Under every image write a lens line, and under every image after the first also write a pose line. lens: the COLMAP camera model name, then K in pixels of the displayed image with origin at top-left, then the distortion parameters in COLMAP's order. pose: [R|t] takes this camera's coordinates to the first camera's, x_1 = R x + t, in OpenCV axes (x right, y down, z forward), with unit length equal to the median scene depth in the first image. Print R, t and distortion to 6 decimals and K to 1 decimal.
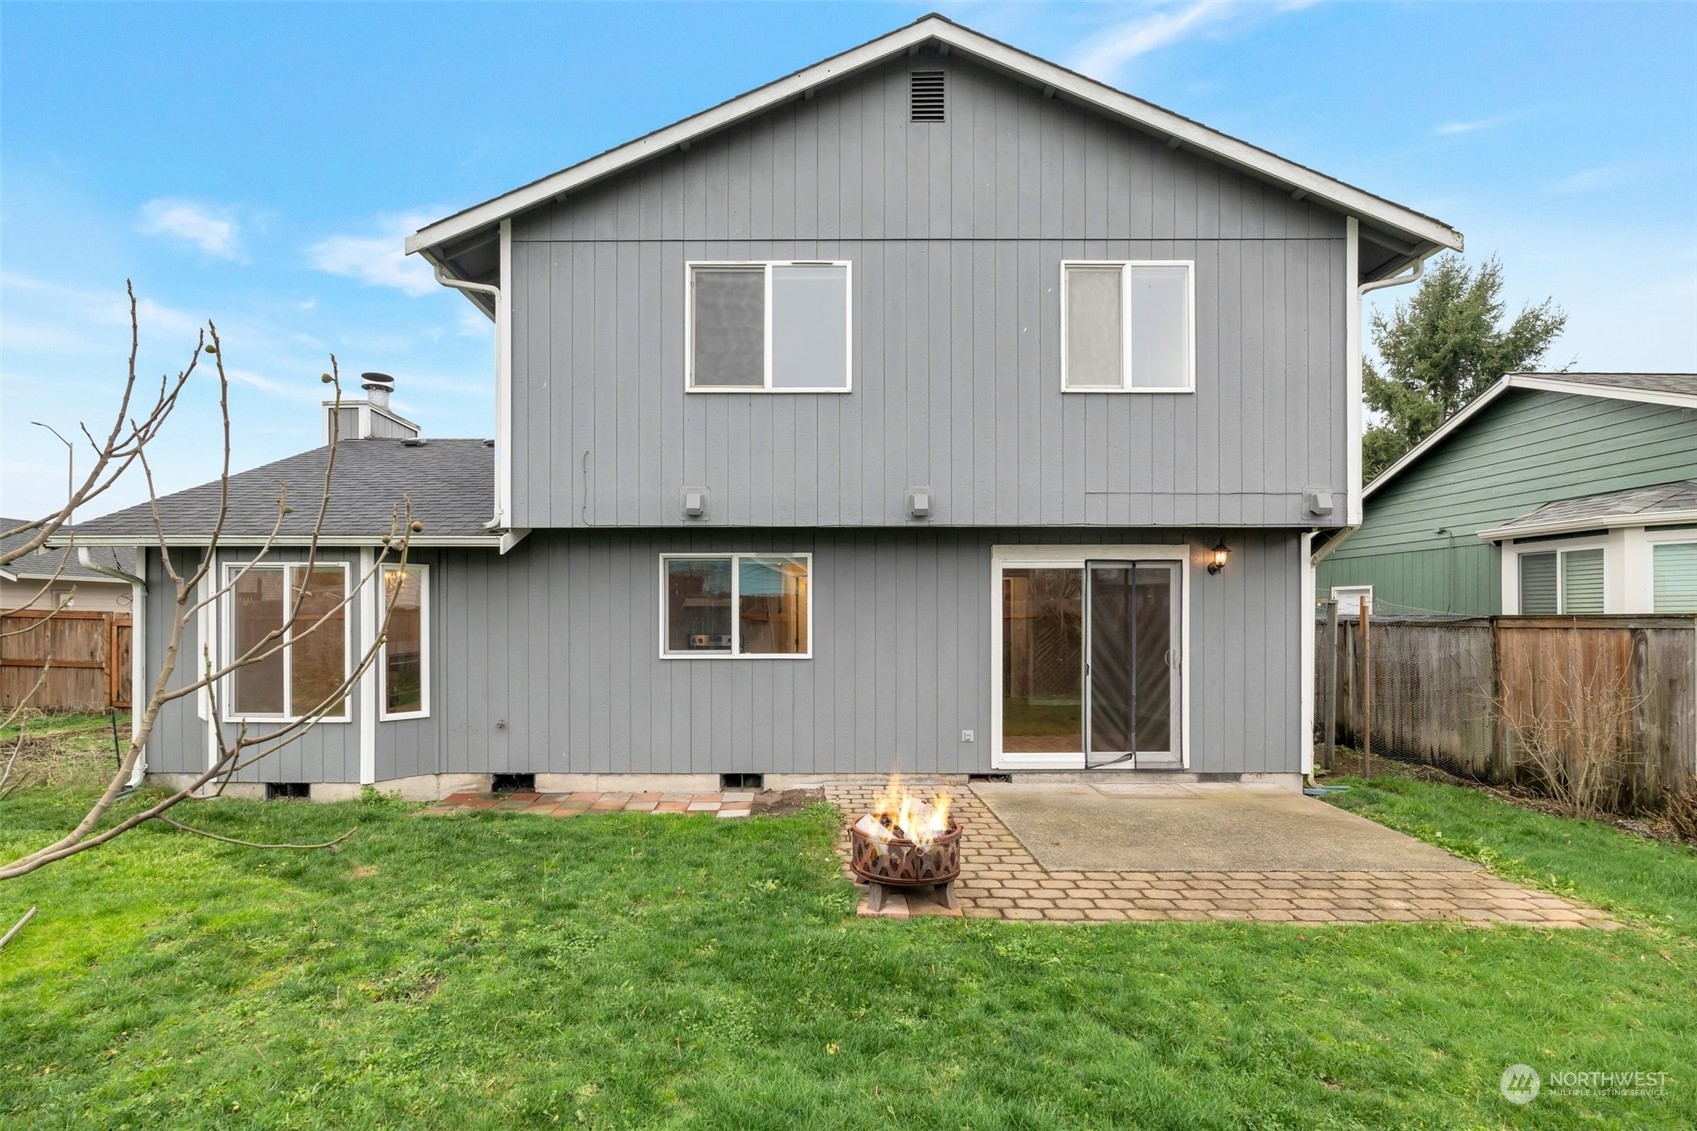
lens RADIAL K [[779.5, 0, 846.1], [0, 779.5, 616.4], [0, 0, 1]] dist [-0.003555, -0.000499]
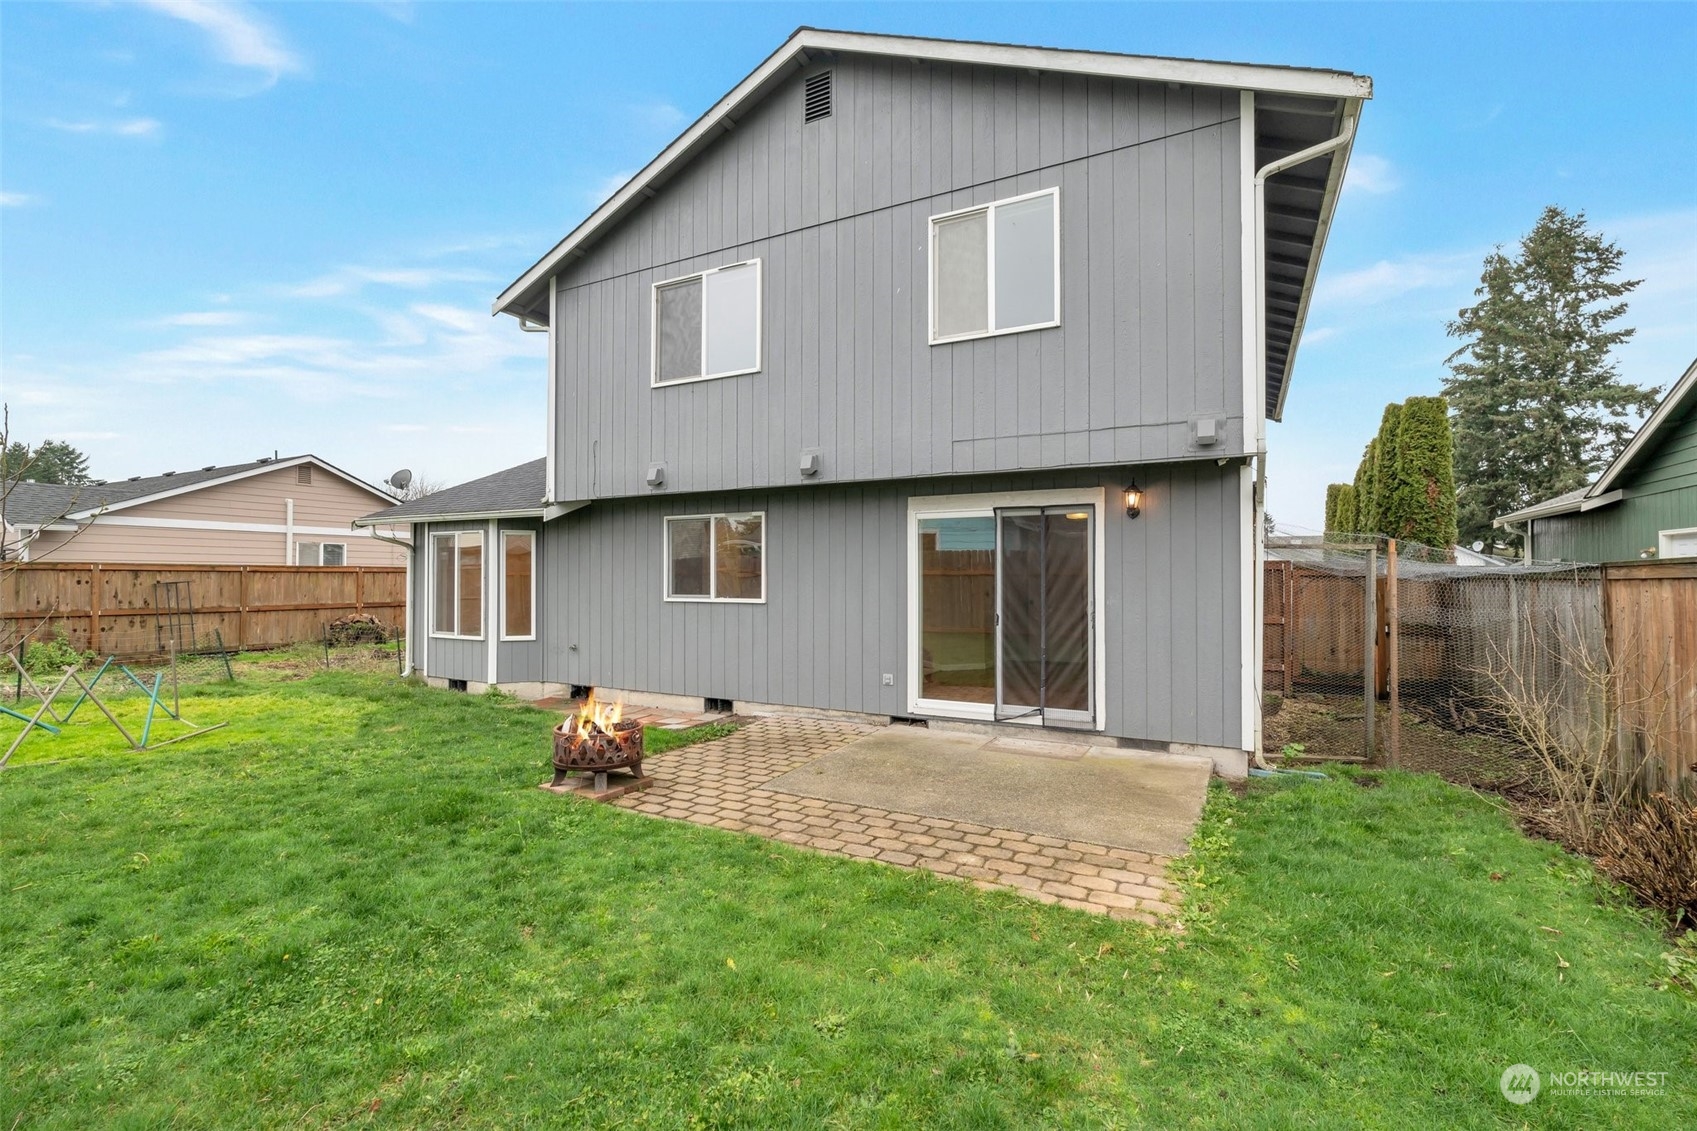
lens RADIAL K [[763.8, 0, 840.3], [0, 763.8, 568.3], [0, 0, 1]] dist [-0.002973, -0.000274]
pose [[0.878979, -0.003060, -0.476850, 0.626265], [-0.003143, 0.999921, -0.012210, 0.016962], [0.476850, 0.012232, 0.878900, 0.064342]]
